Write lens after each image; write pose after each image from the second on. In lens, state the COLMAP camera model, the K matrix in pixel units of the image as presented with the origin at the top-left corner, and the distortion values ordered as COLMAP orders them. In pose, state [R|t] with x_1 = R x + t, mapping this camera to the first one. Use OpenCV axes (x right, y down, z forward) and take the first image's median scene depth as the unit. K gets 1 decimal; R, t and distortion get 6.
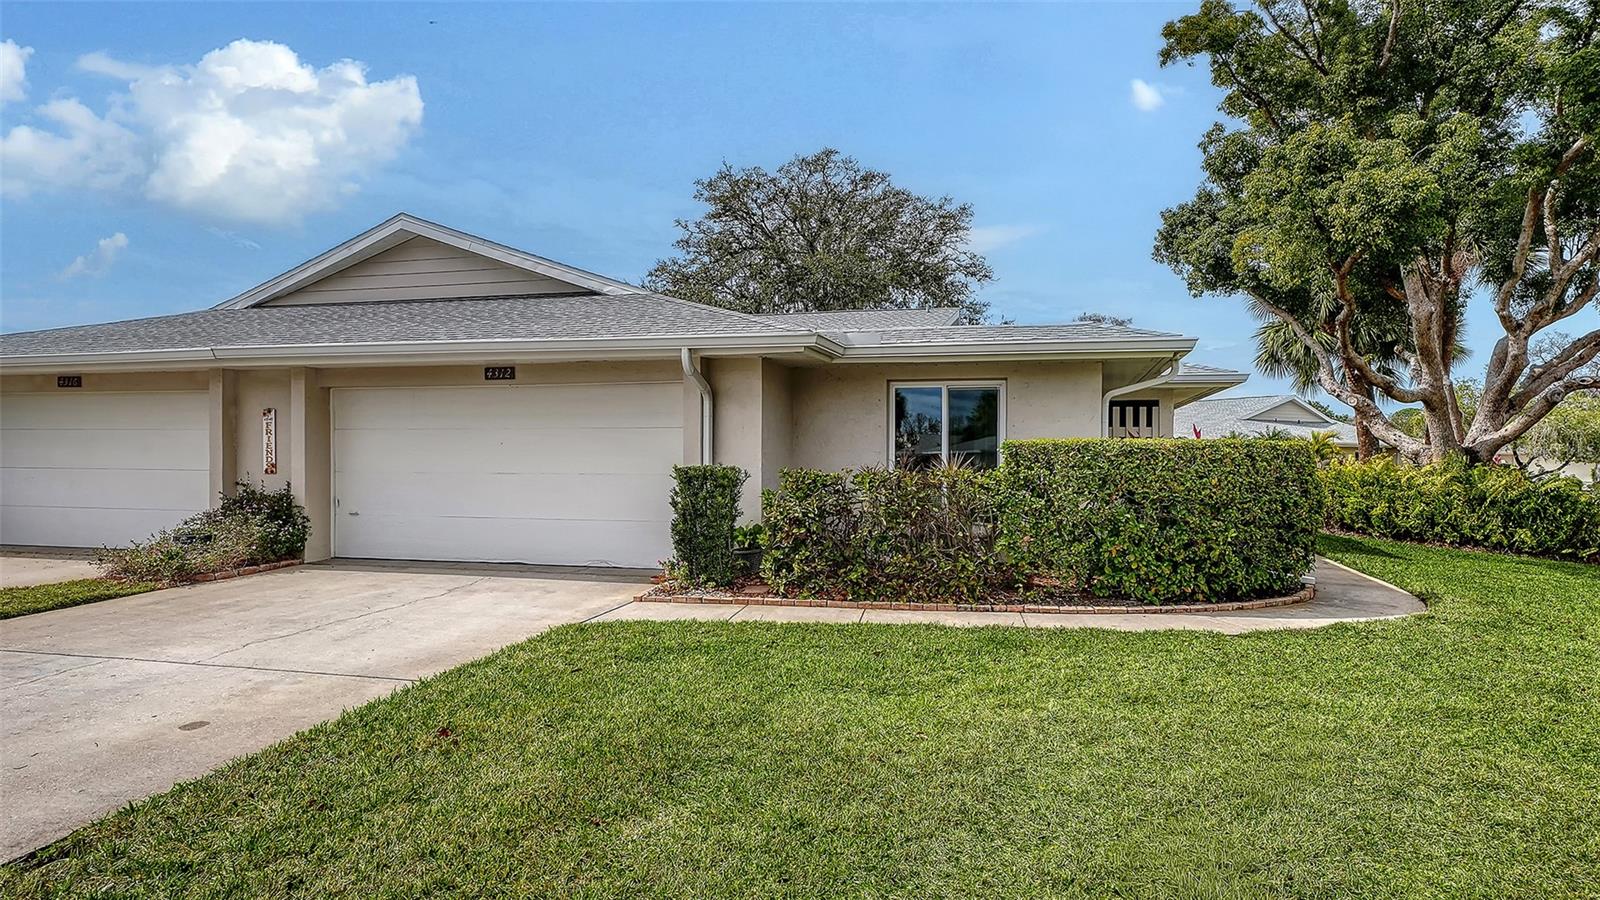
lens RADIAL K [[899.4, 0, 797.8], [0, 899.4, 440.9], [0, 0, 1]] dist [0.012231, 0.004291]
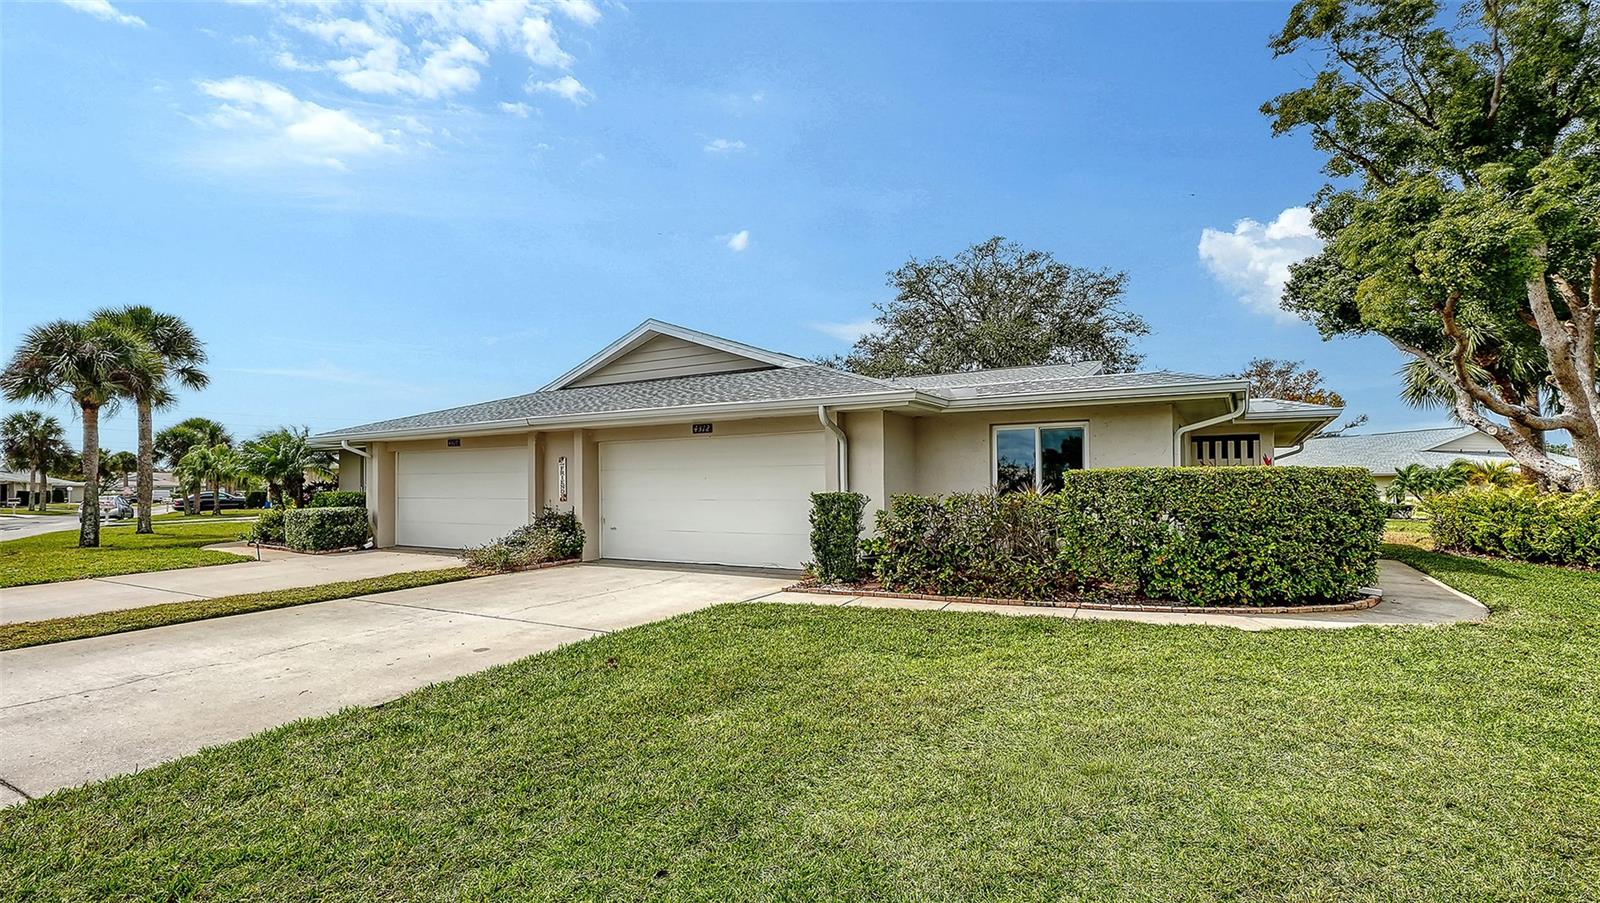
lens RADIAL K [[734.8, 0, 800.0], [0, 734.8, 464.1], [0, 0, 1]] dist [0.001943, -0.001925]
pose [[0.963363, -0.017726, -0.267614, 0.122606], [0.012118, 0.999671, -0.022594, 0.008288], [0.267926, 0.018523, 0.963261, -0.062945]]
